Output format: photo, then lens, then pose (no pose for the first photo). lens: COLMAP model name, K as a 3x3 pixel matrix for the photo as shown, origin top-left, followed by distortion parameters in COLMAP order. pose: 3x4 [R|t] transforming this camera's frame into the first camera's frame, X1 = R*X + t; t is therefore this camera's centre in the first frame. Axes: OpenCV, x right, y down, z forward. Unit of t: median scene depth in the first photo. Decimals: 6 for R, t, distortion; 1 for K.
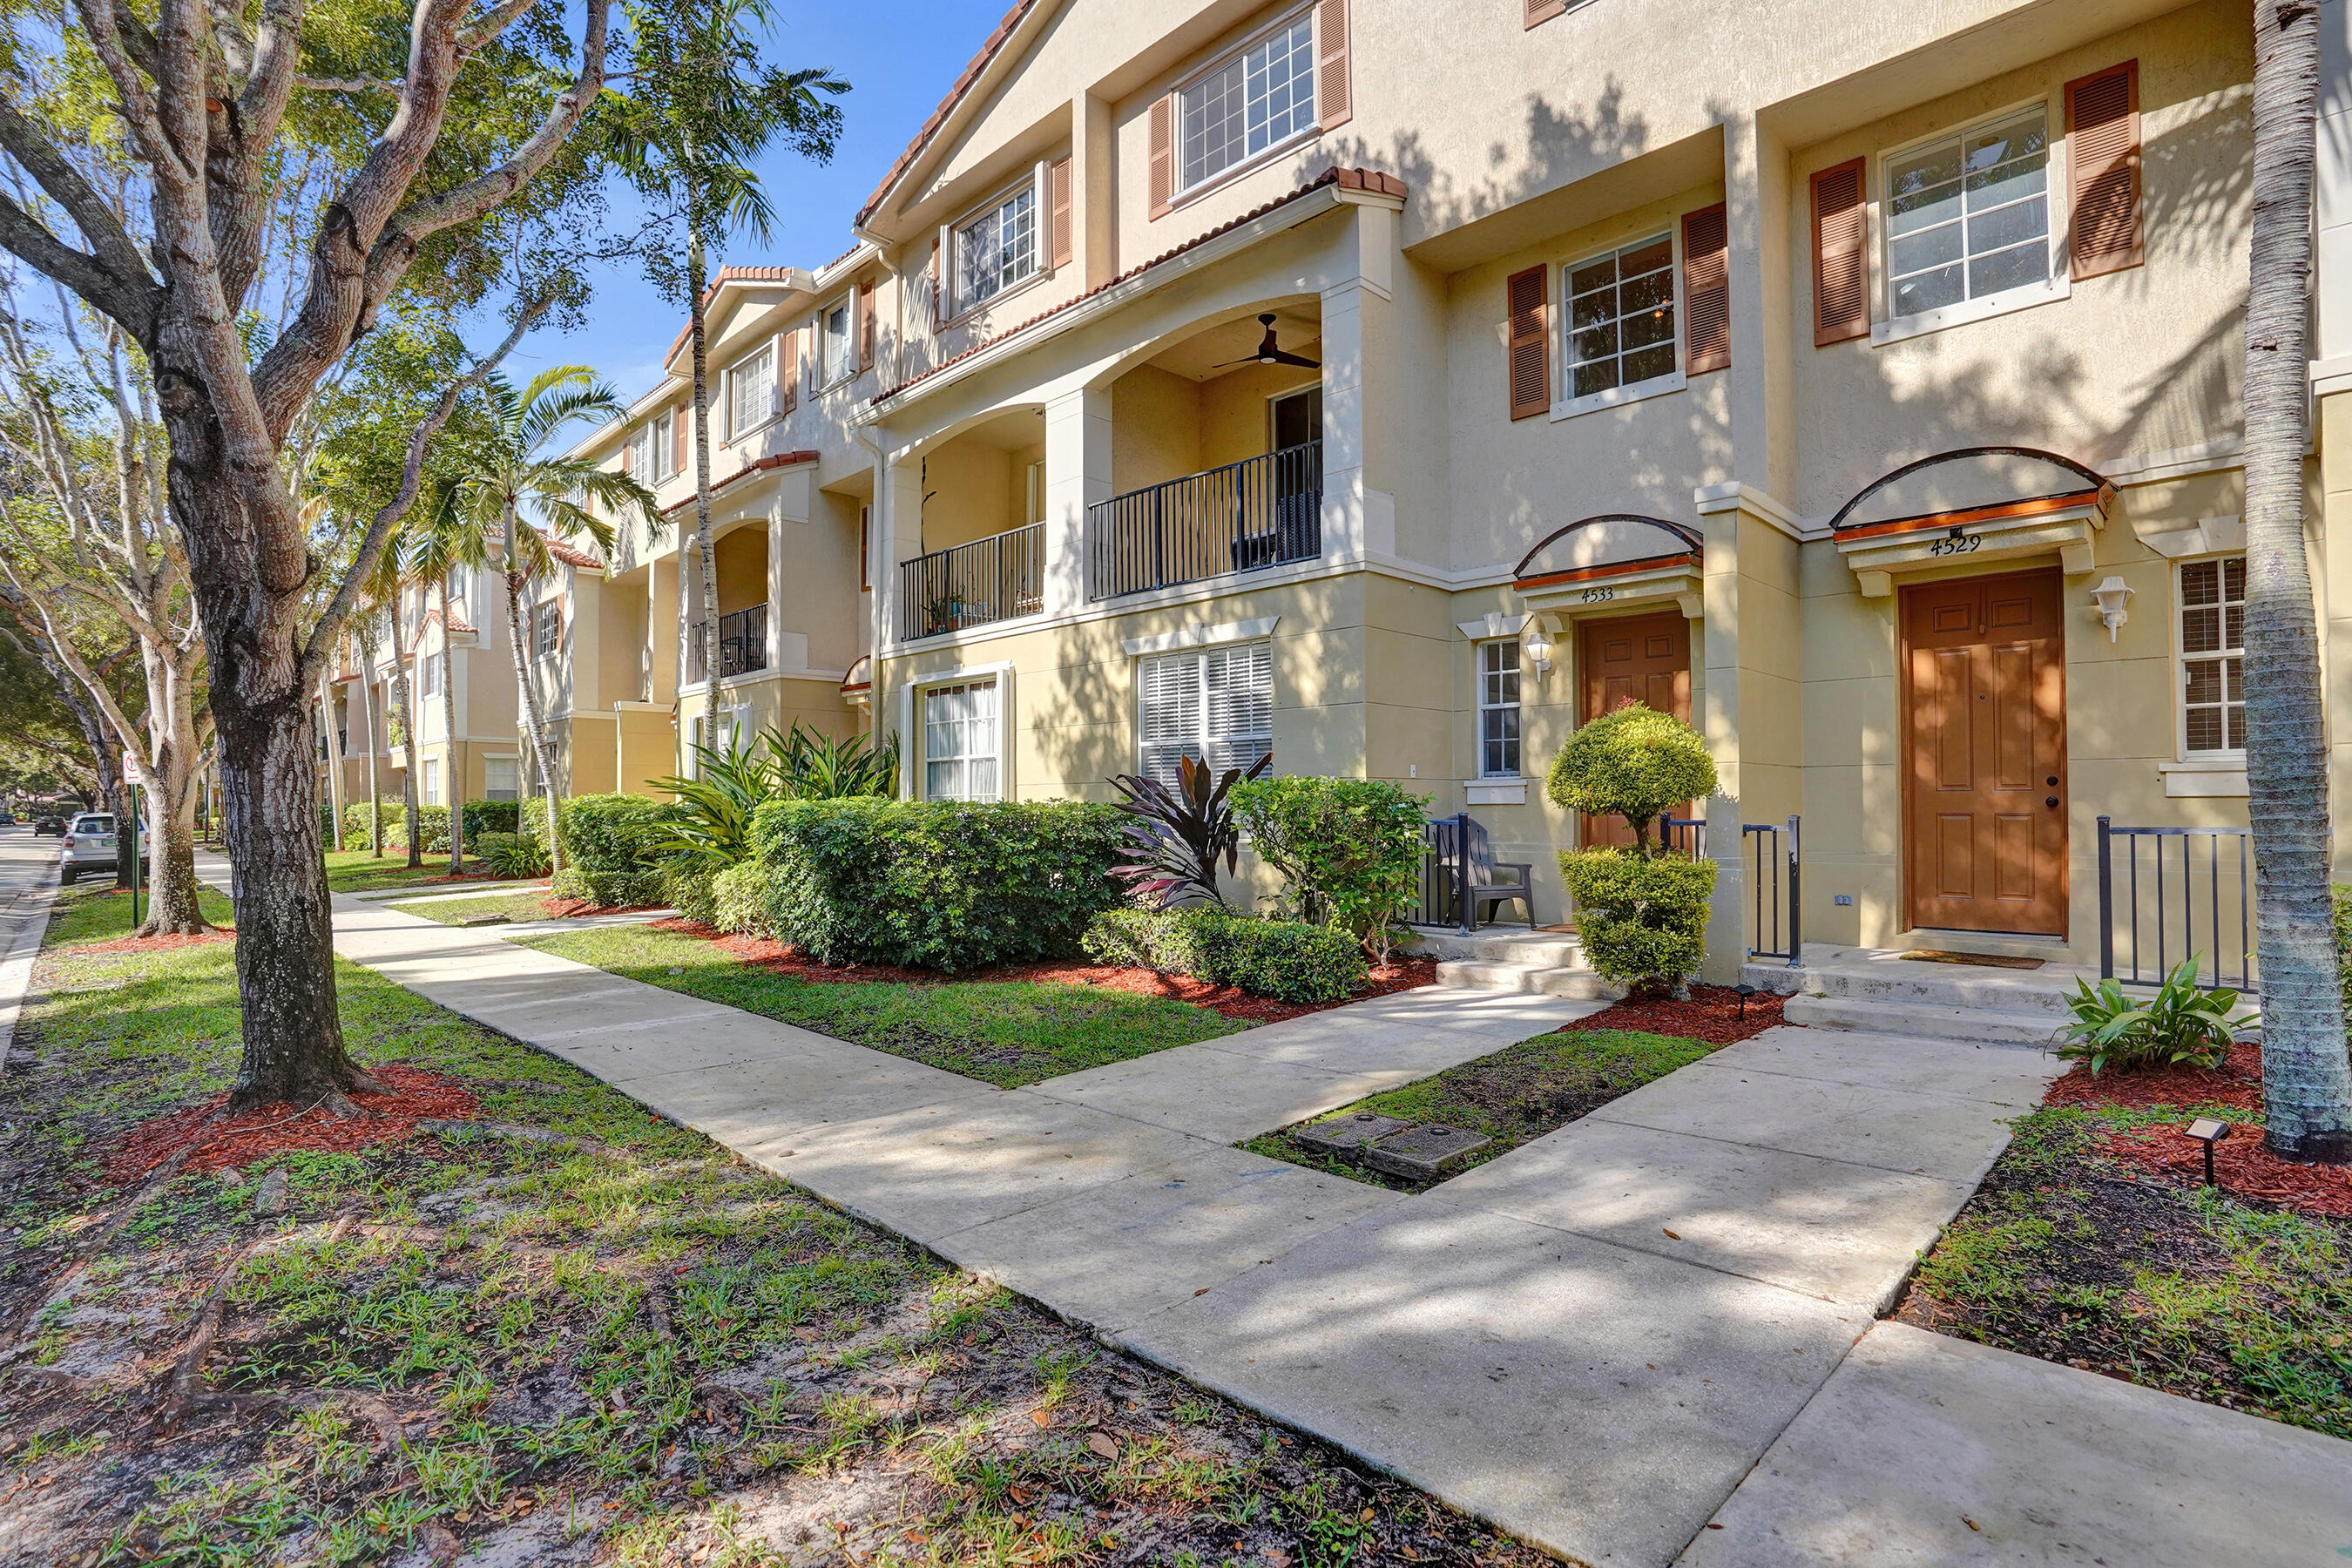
lens RADIAL K [[1203.3, 0, 1164.0], [0, 1203.3, 794.1], [0, 0, 1]] dist [-0.081049, 0.038468]
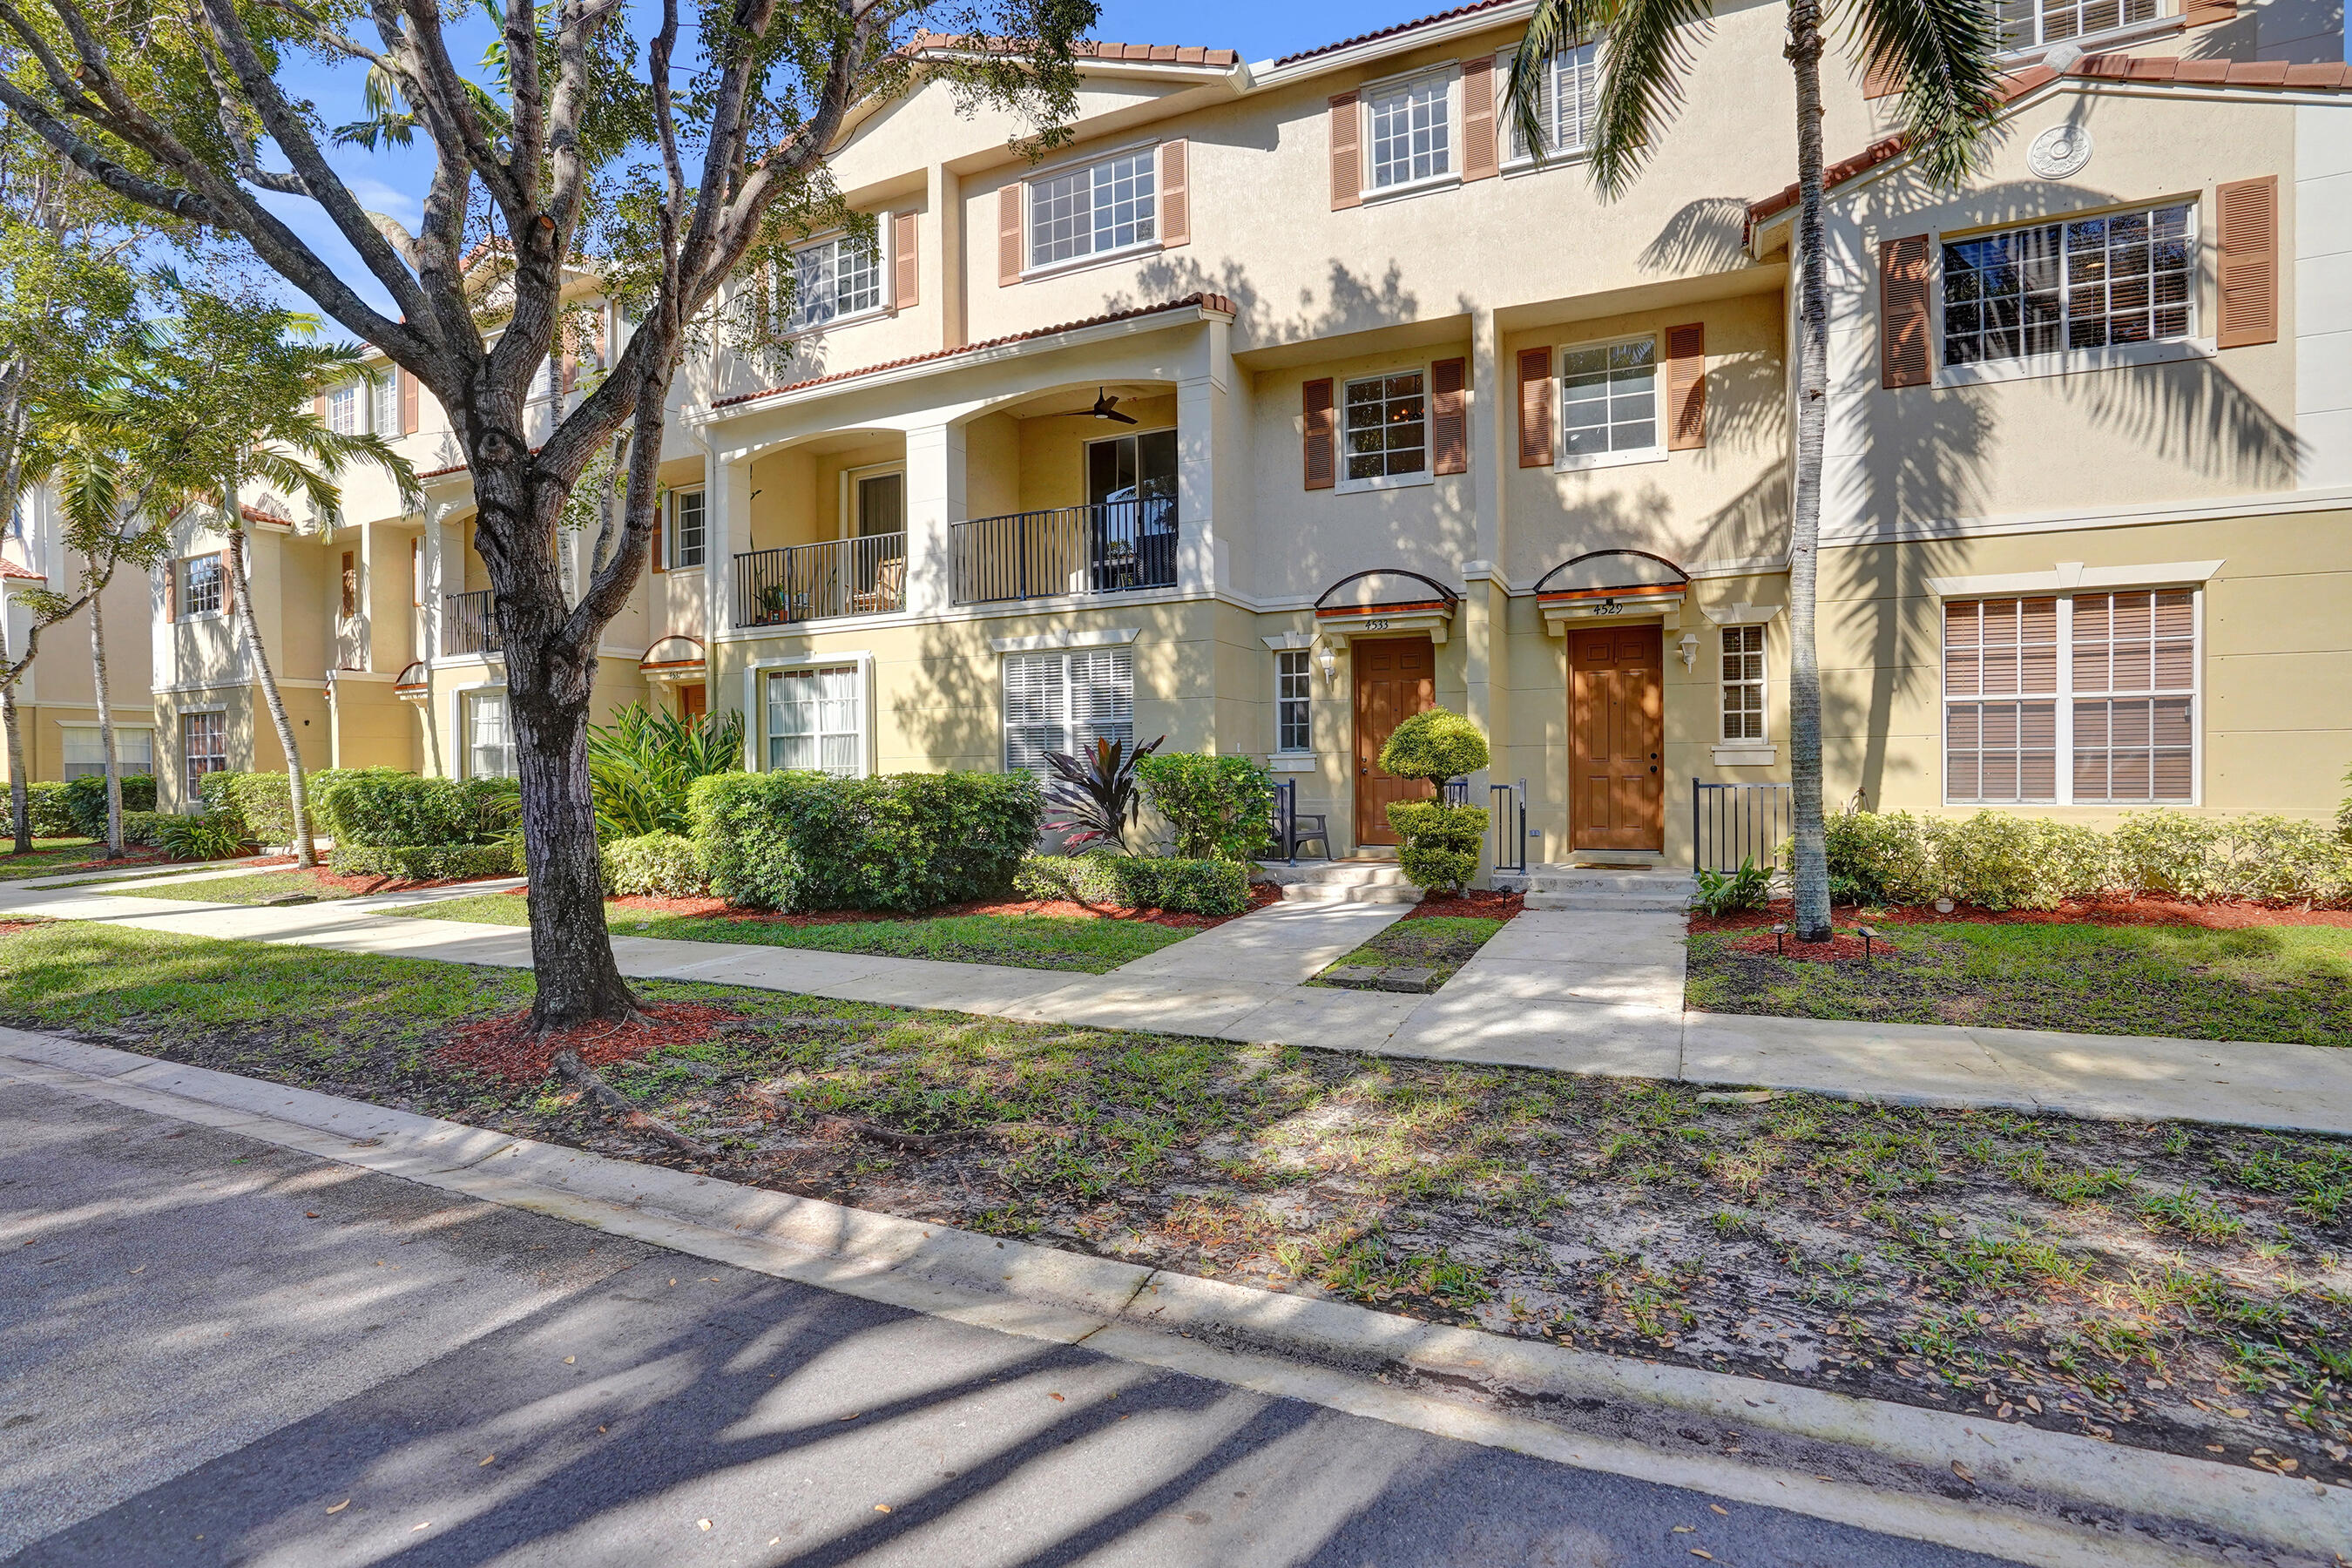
lens RADIAL K [[1203.3, 0, 1164.0], [0, 1203.3, 794.1], [0, 0, 1]] dist [-0.081049, 0.038468]
pose [[0.934494, -0.015355, 0.355648, -0.356853], [0.004806, 0.999522, 0.030527, -0.008999], [-0.355947, -0.026818, 0.934121, -0.236850]]
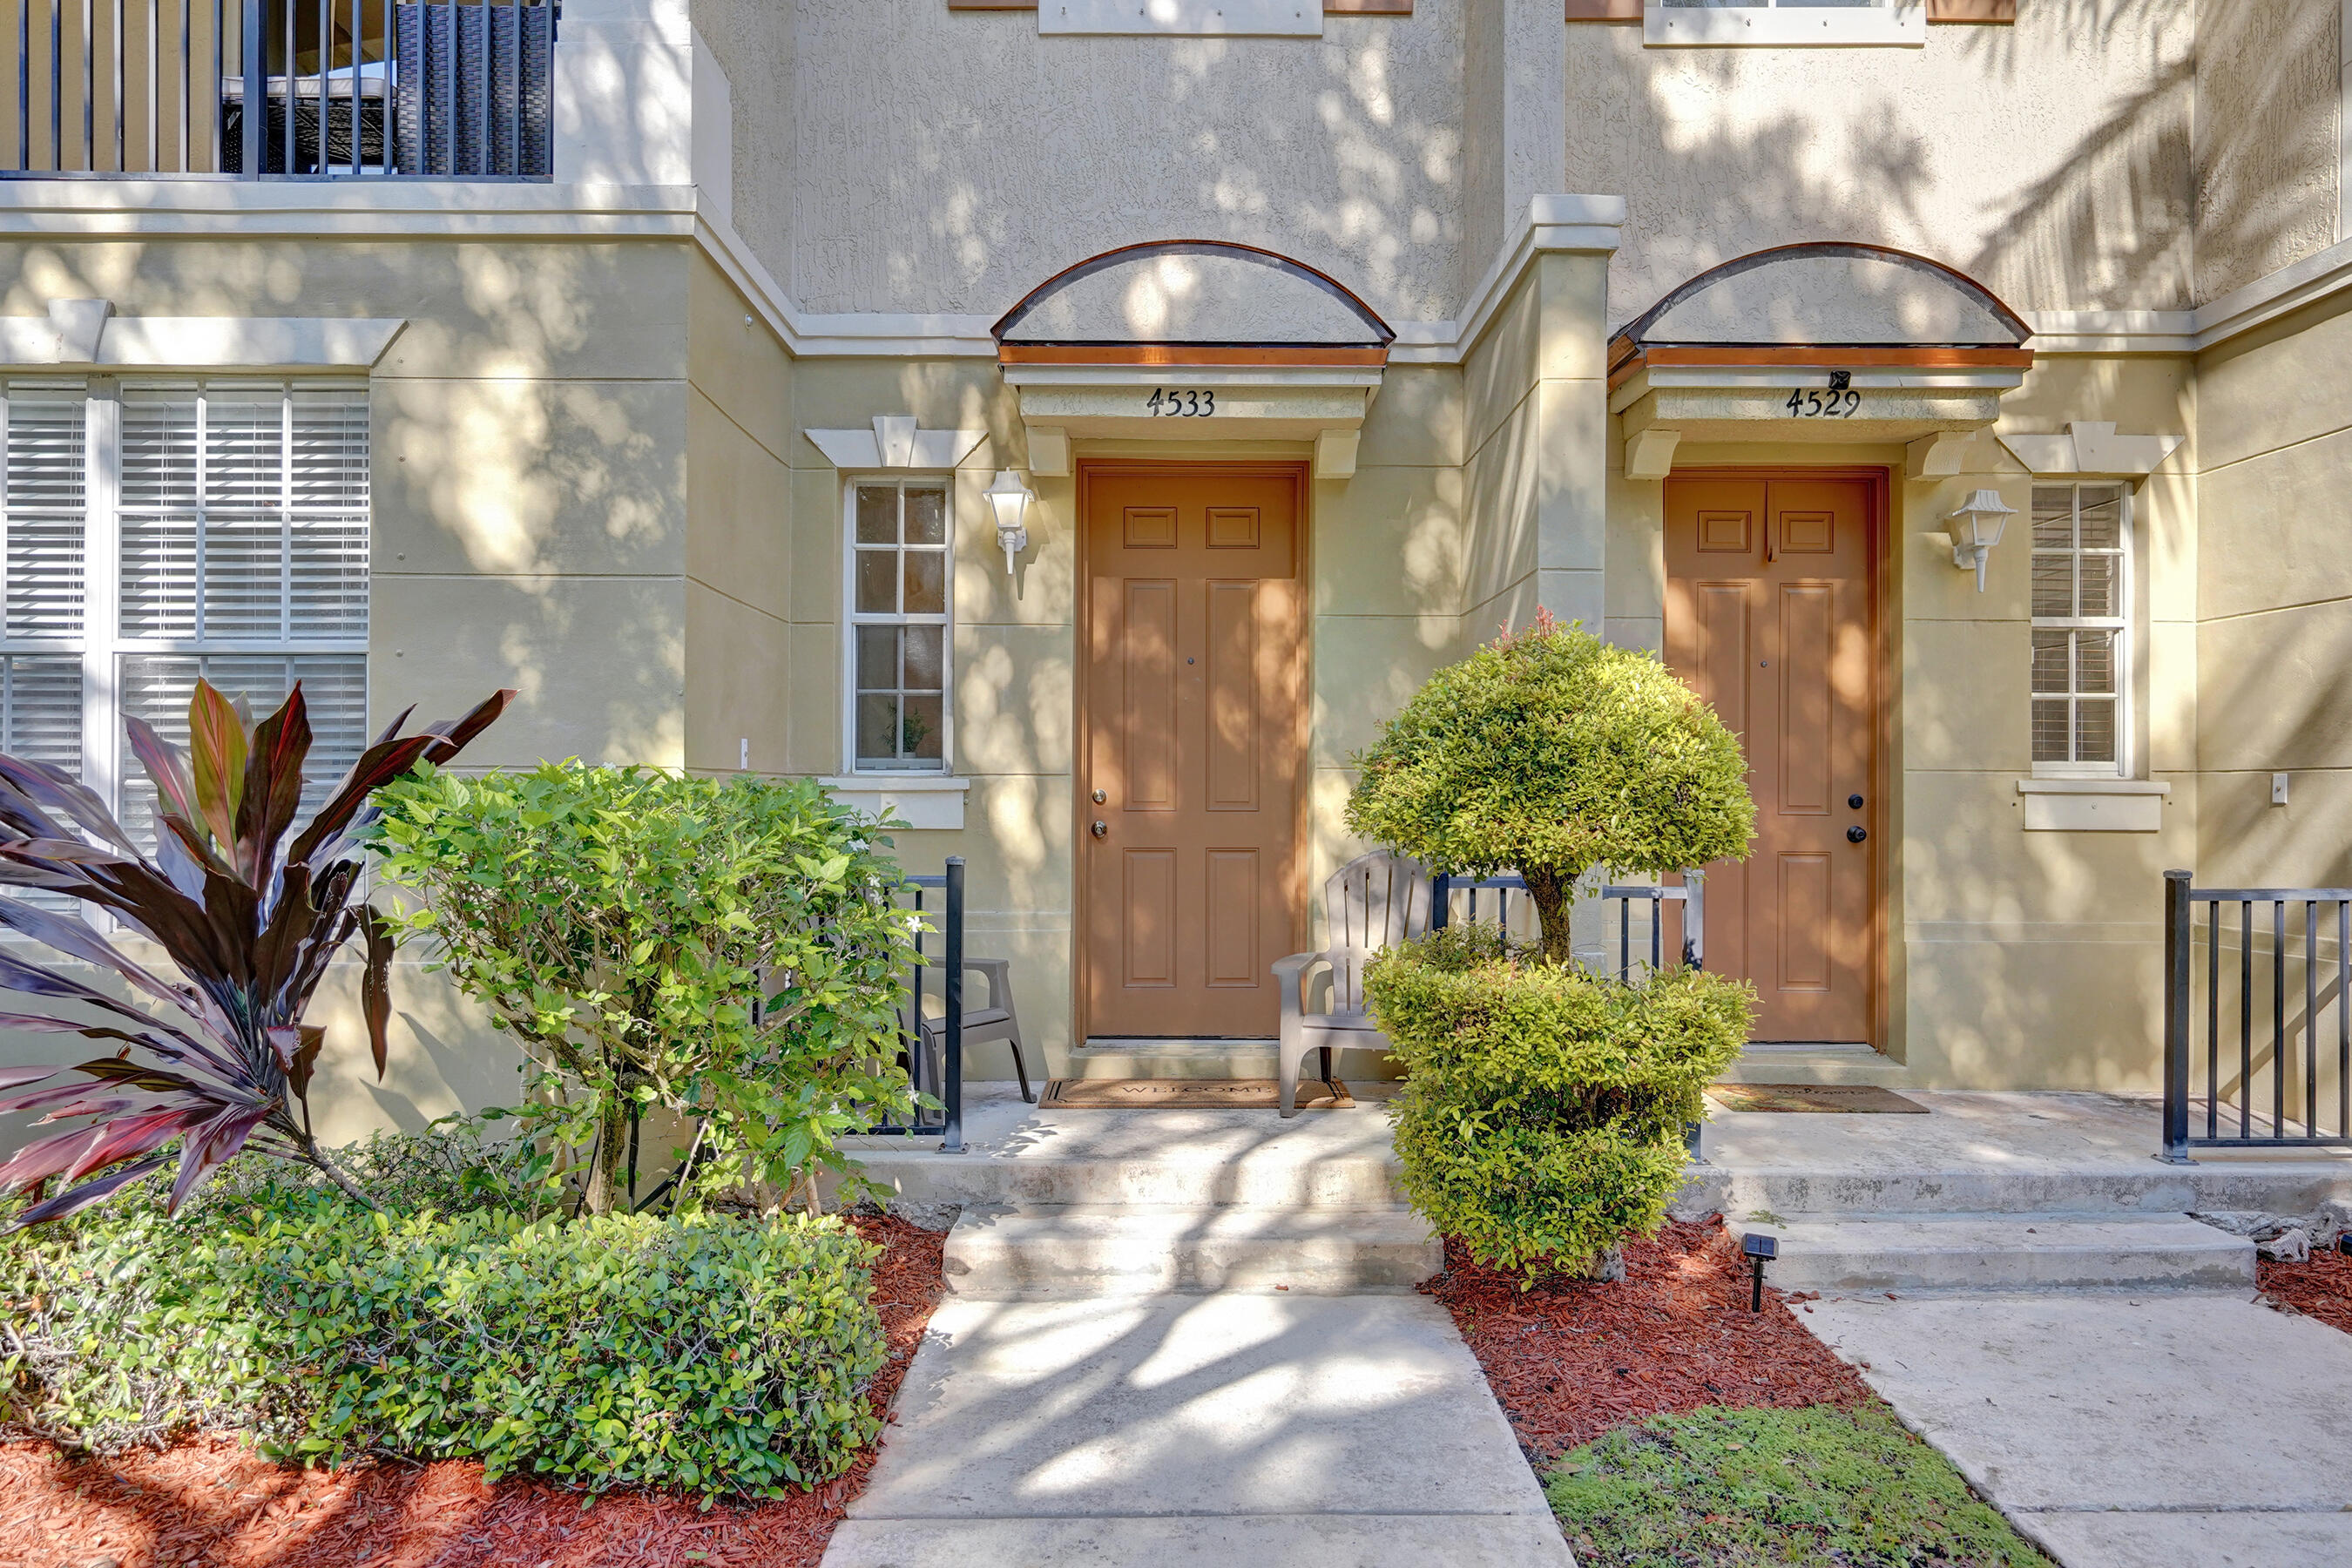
lens RADIAL K [[1549.2, 0, 1176.0], [0, 1549.2, 784.0], [0, 0, 1]] dist [0.006391, 0.000947]
pose [[0.686908, 0.012755, 0.726632, -0.086033], [-0.016312, 0.999865, -0.002132, -0.010068], [-0.726561, -0.010388, 0.687023, 0.521242]]
